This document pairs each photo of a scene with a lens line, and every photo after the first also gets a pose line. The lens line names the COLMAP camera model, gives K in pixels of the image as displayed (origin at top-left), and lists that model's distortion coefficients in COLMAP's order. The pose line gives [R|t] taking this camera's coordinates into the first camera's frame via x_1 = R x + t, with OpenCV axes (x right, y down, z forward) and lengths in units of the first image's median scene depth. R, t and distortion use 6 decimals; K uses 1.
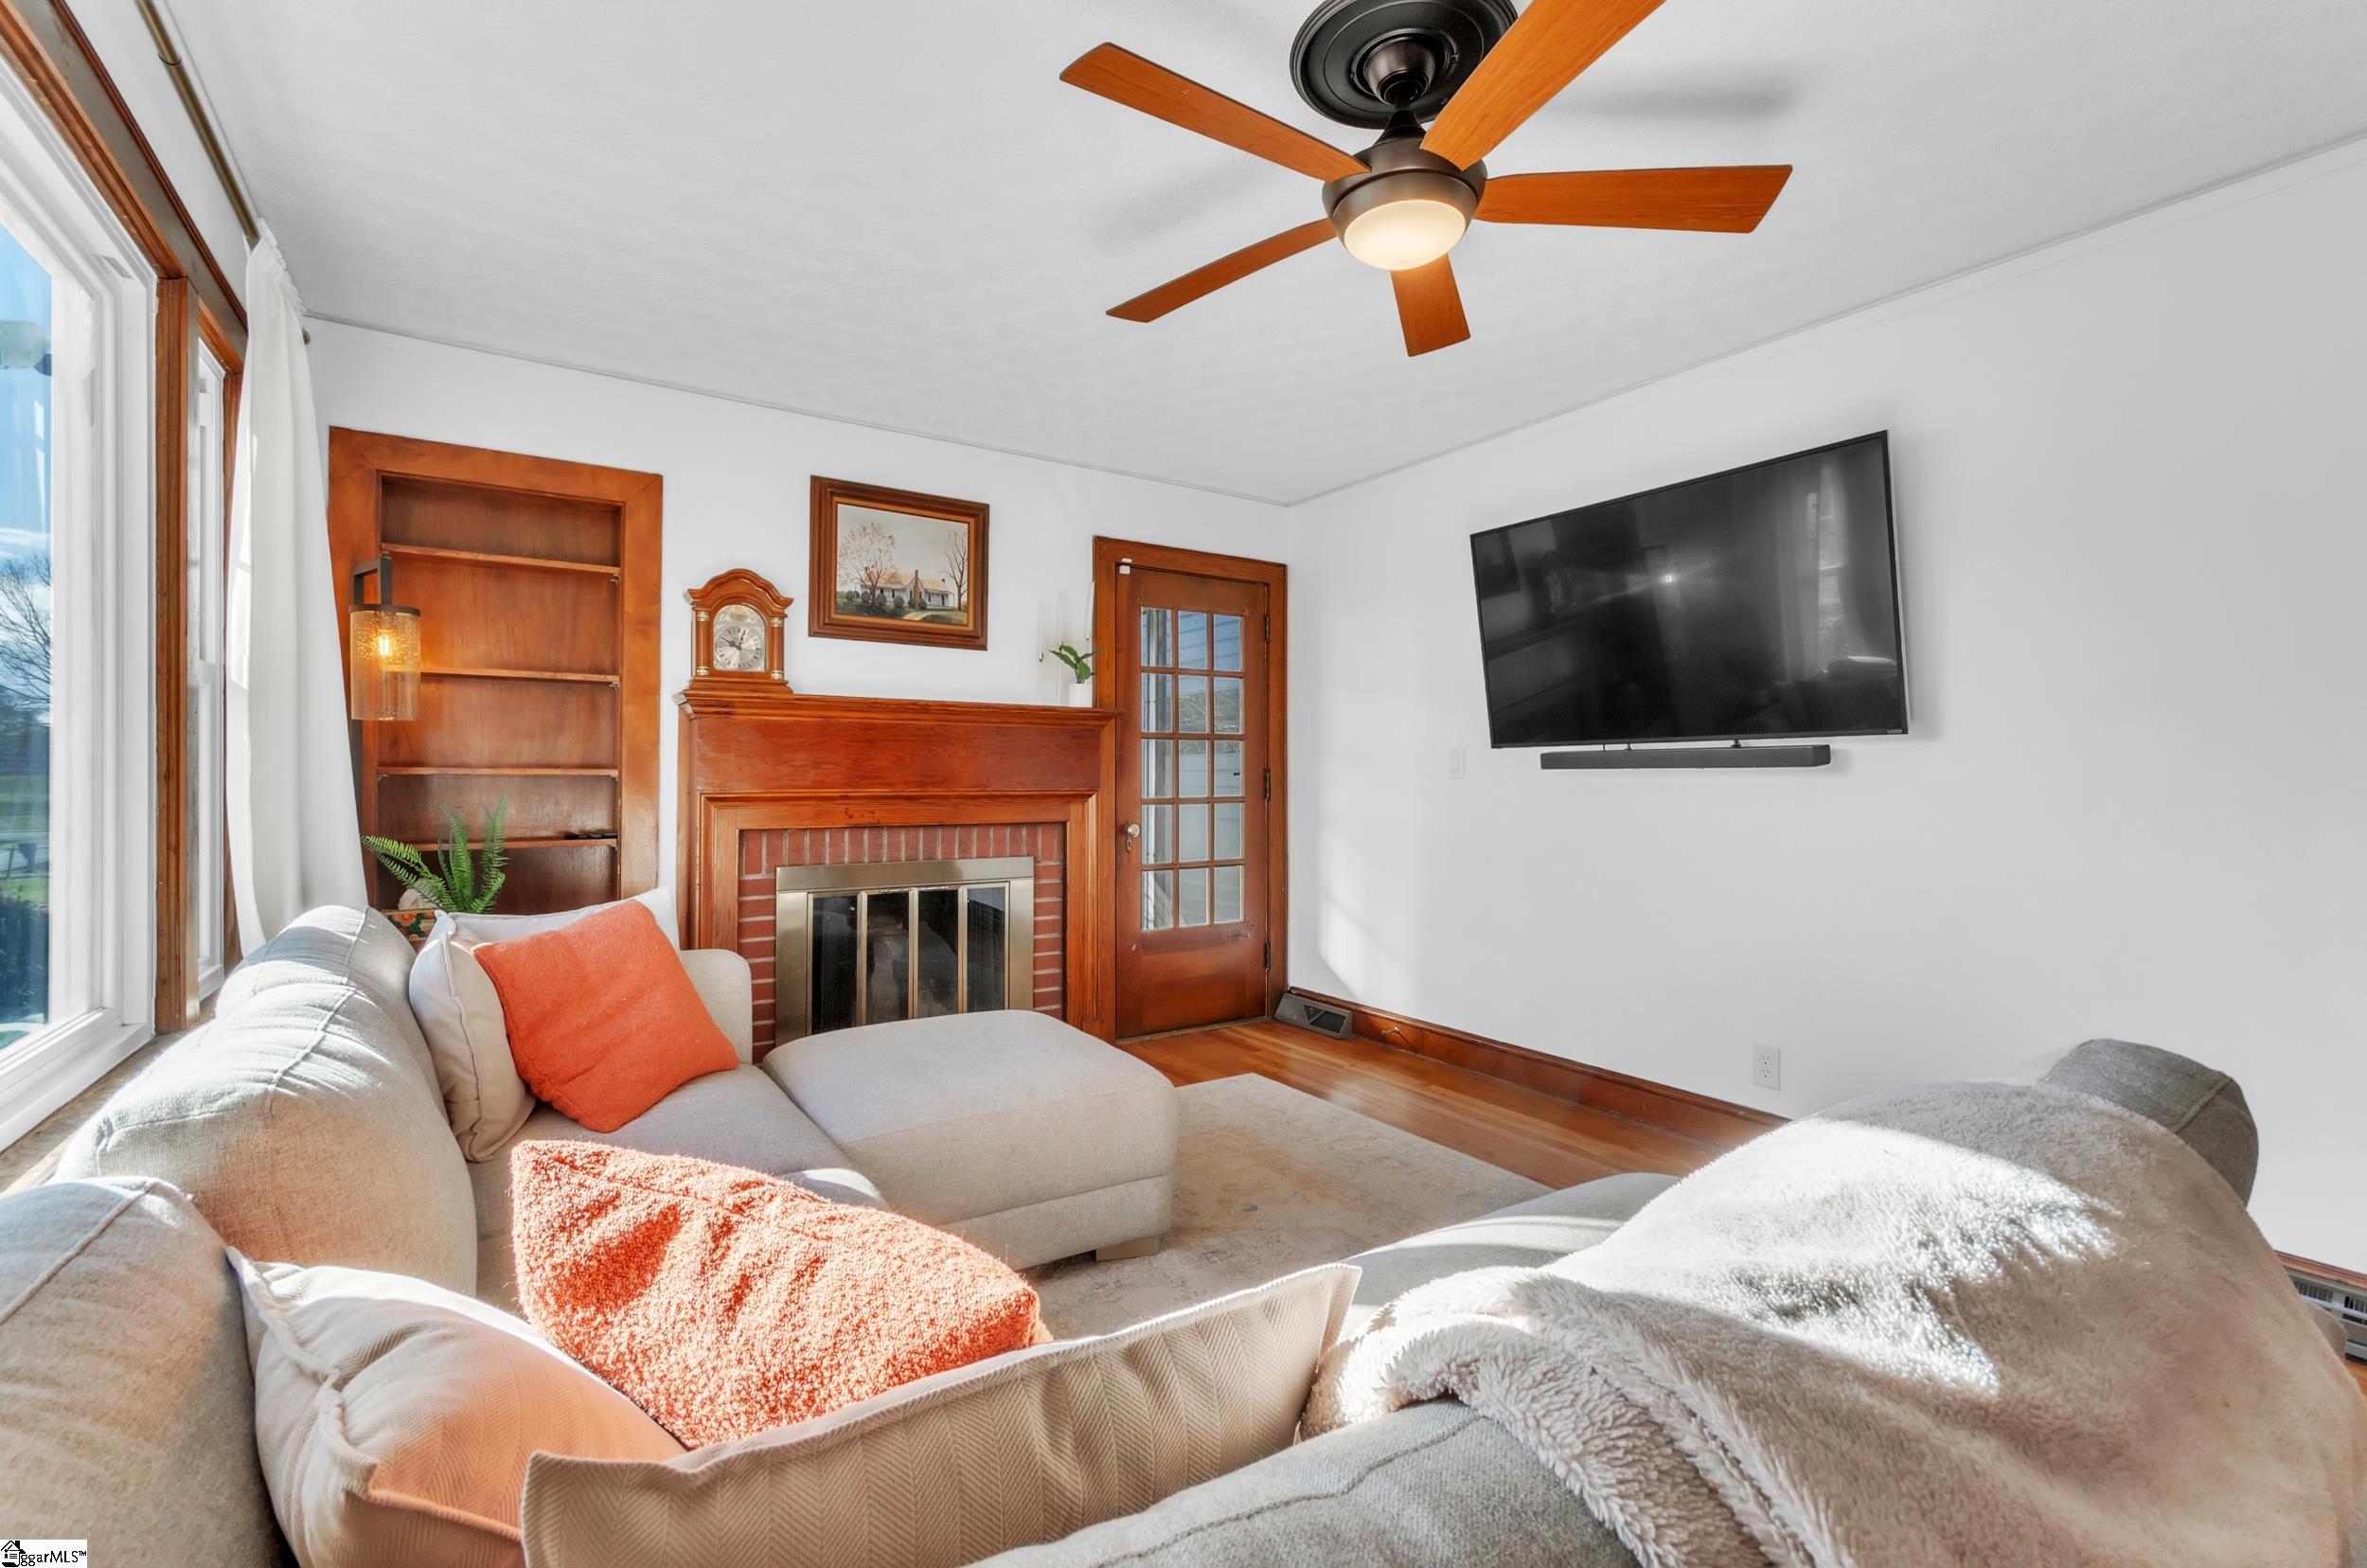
lens RADIAL K [[1054.5, 0, 1191.7], [0, 1054.5, 771.0], [0, 0, 1]] dist [0.002135, 0.000241]
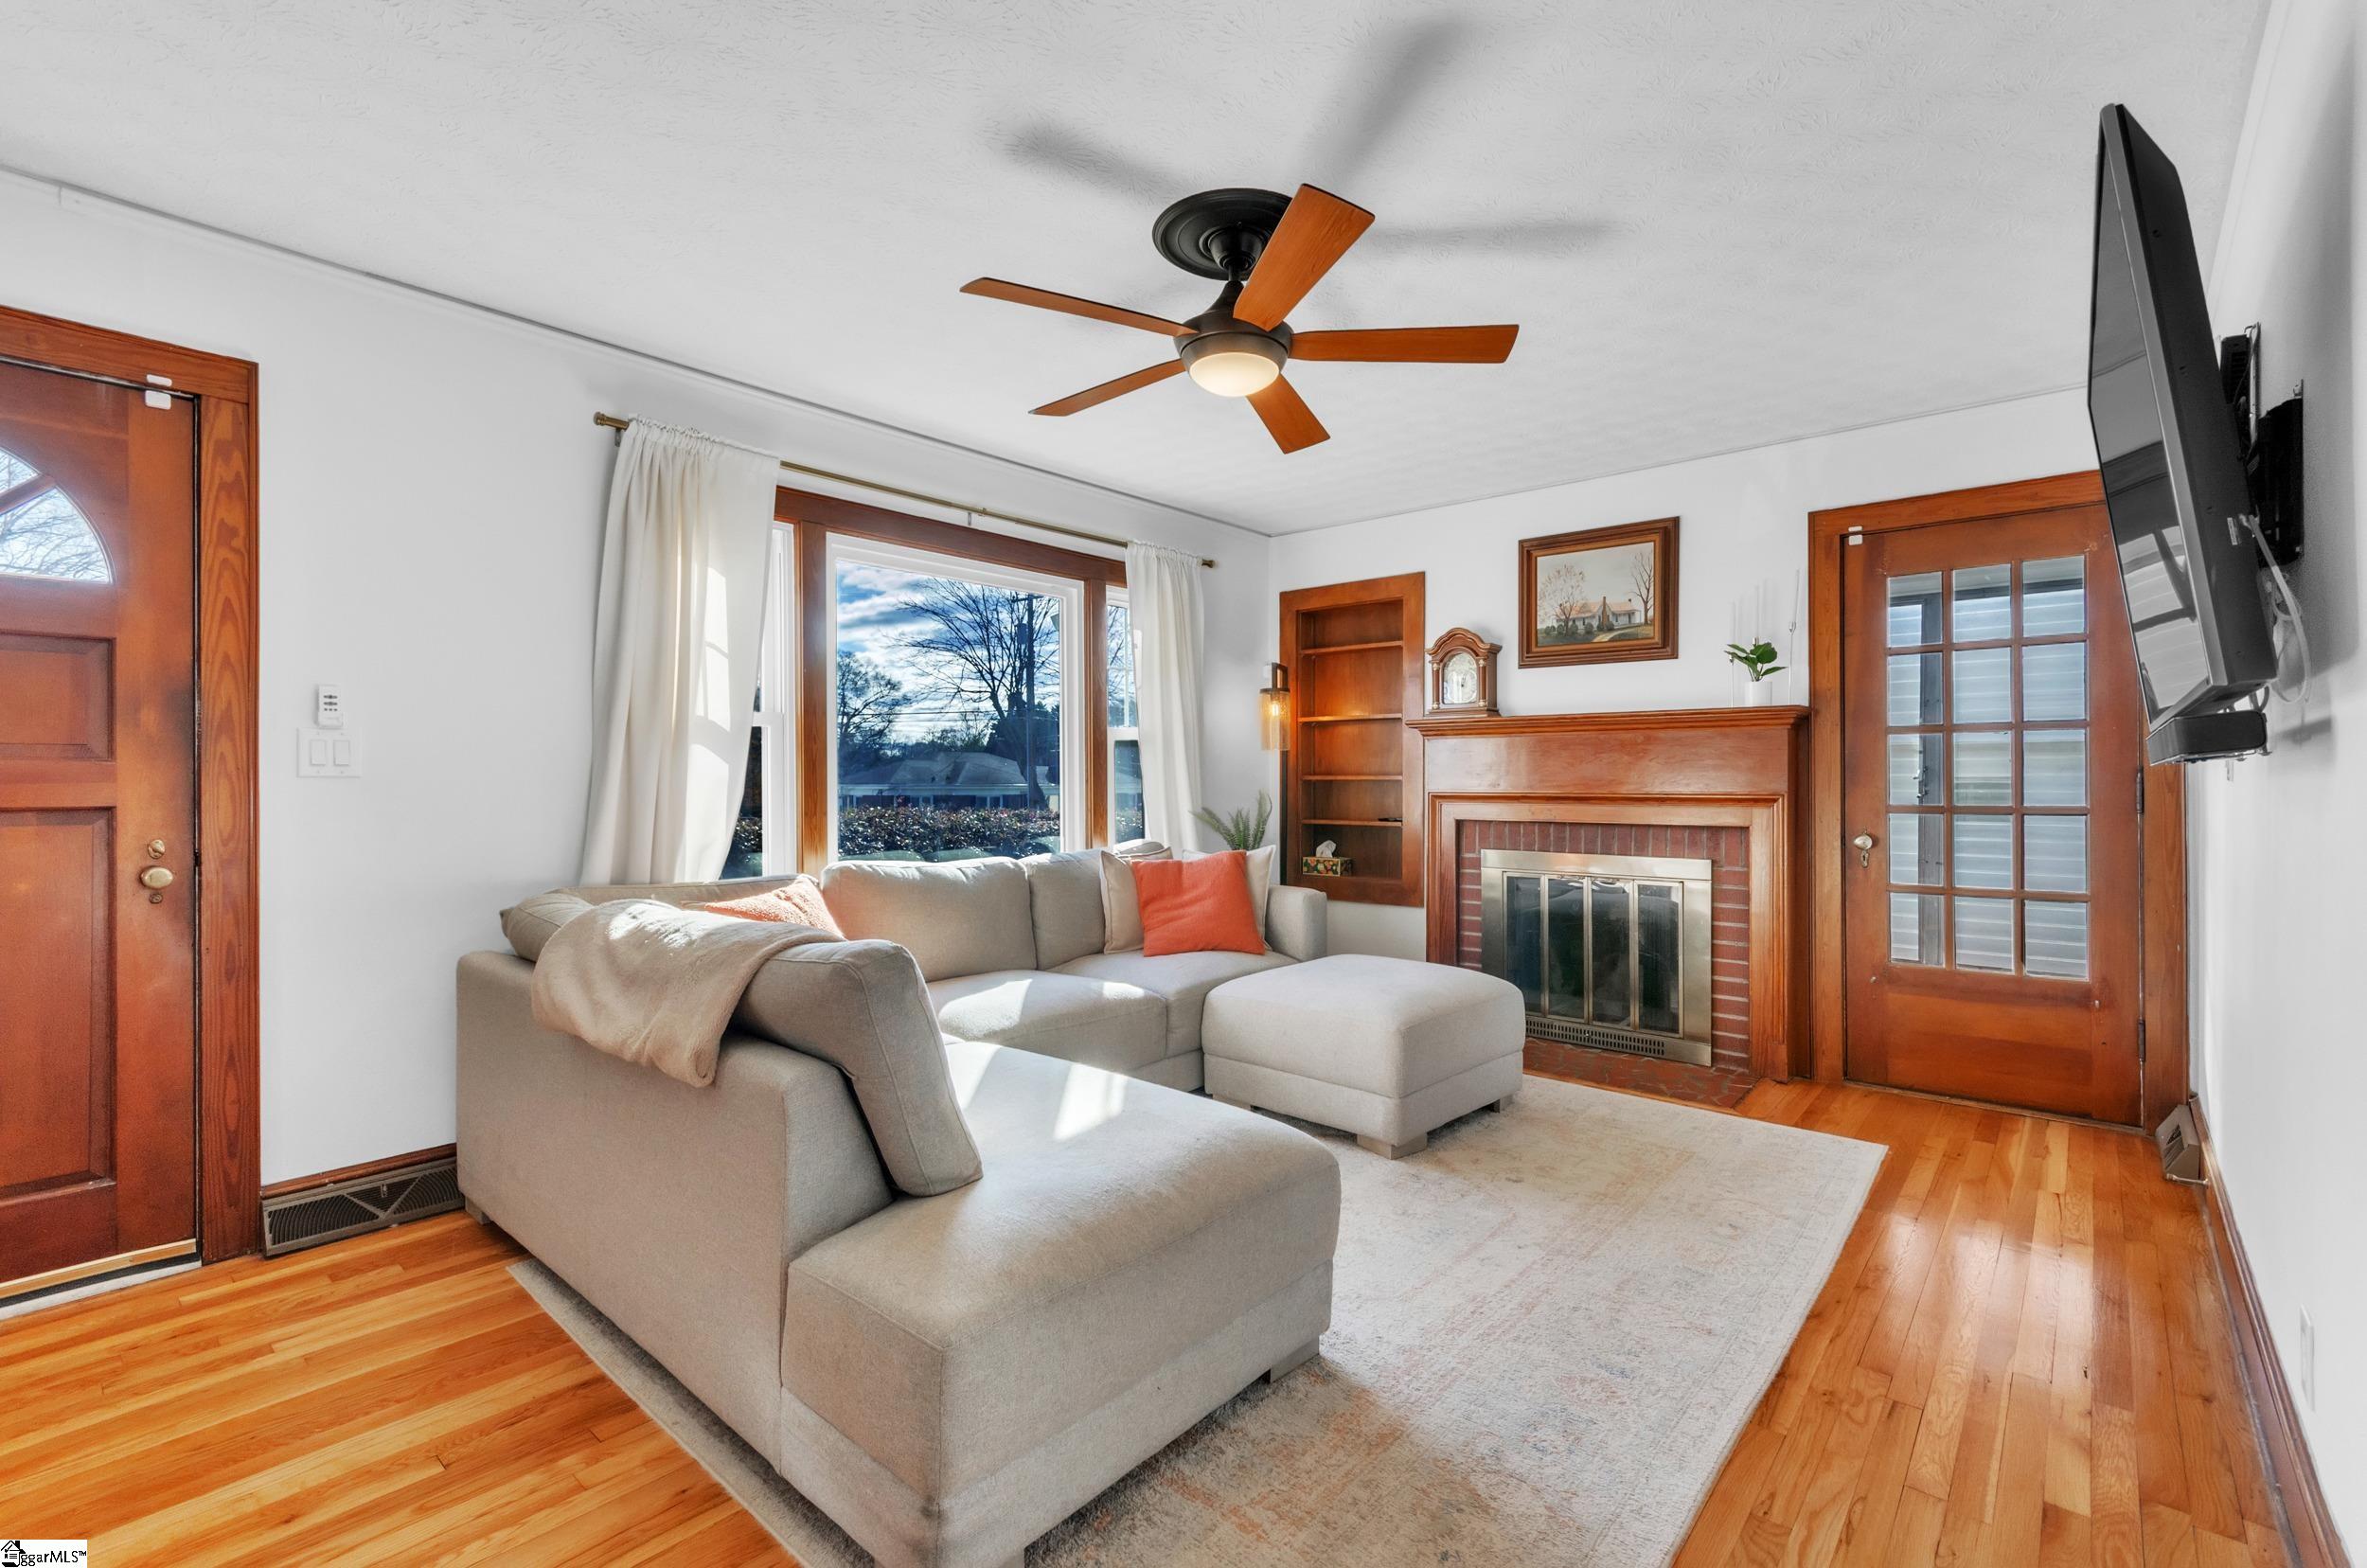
lens RADIAL K [[1027.9, 0, 1196.2], [0, 1027.9, 784.7], [0, 0, 1]] dist [0.001125, 0.000620]
pose [[0.268903, 0.001566, -0.963166, 0.676470], [0.005464, 0.999980, 0.003152, 0.004498], [0.963152, -0.006110, 0.268889, 0.282621]]
